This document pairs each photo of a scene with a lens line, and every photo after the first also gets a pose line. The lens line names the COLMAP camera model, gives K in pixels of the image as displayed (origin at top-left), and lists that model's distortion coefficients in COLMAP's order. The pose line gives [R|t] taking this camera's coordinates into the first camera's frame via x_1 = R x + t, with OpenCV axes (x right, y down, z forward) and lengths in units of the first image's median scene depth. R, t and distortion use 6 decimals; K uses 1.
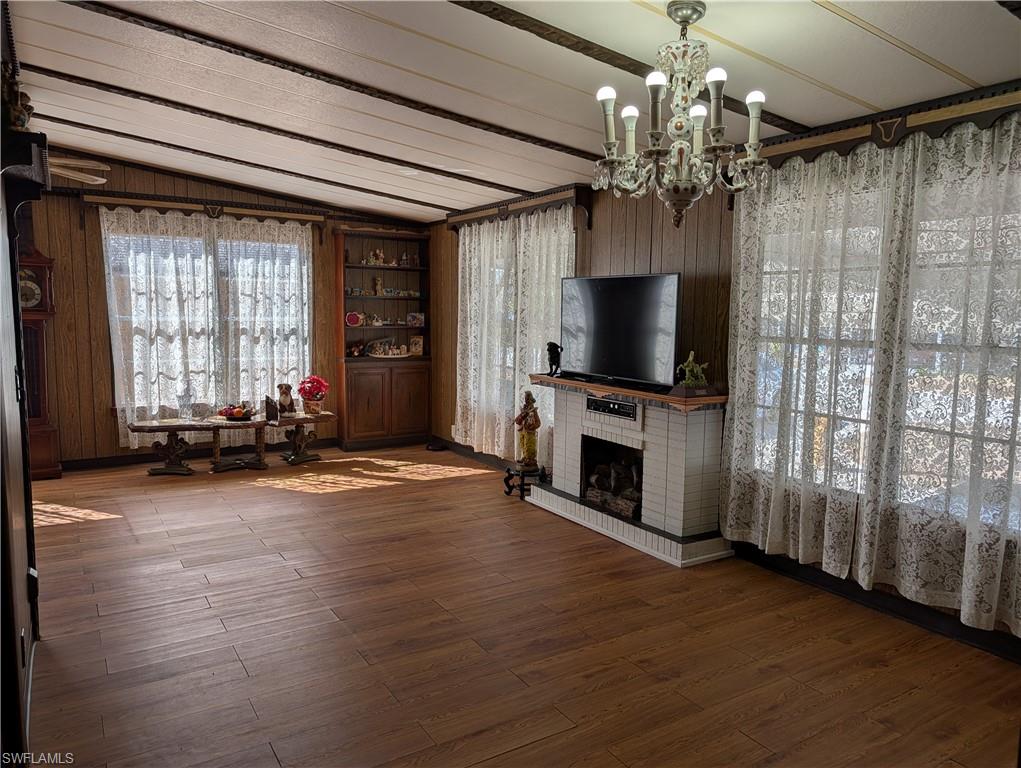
lens RADIAL K [[733.2, 0, 504.4], [0, 733.2, 385.9], [0, 0, 1]] dist [0.023257, -0.020933]
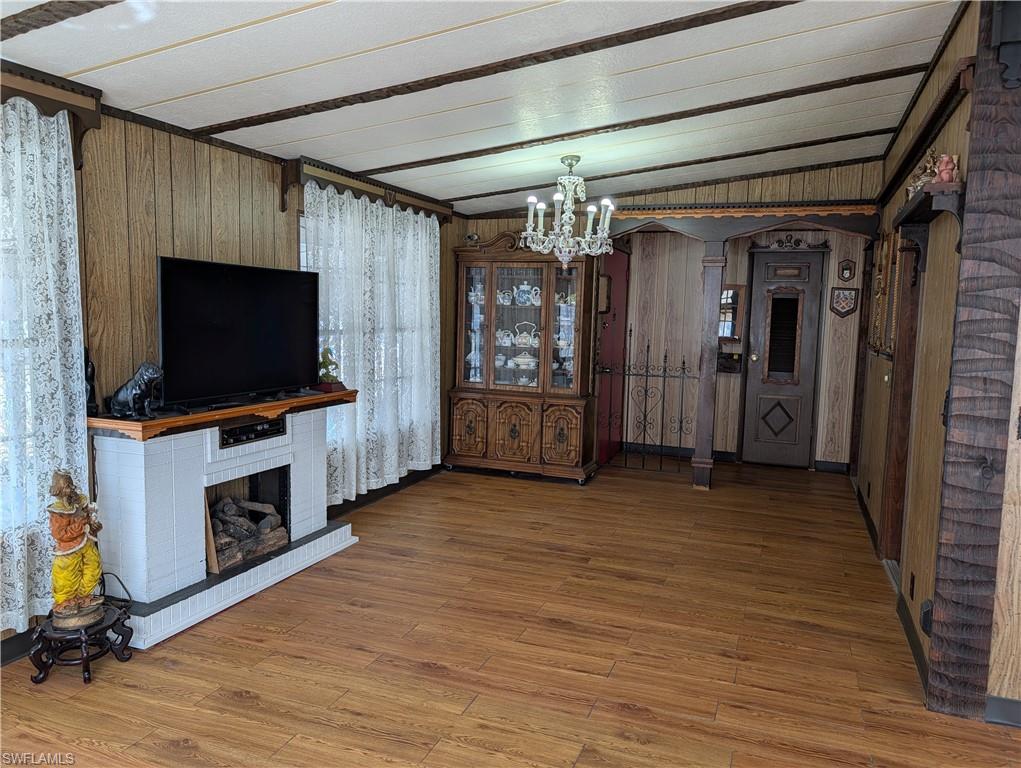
lens RADIAL K [[733.2, 0, 504.4], [0, 733.2, 385.9], [0, 0, 1]] dist [0.023257, -0.020933]
pose [[-0.602064, -0.094730, 0.792809, -0.679003], [0.071412, 0.982569, 0.171635, -0.144152], [-0.795248, 0.159951, -0.584804, 1.289691]]
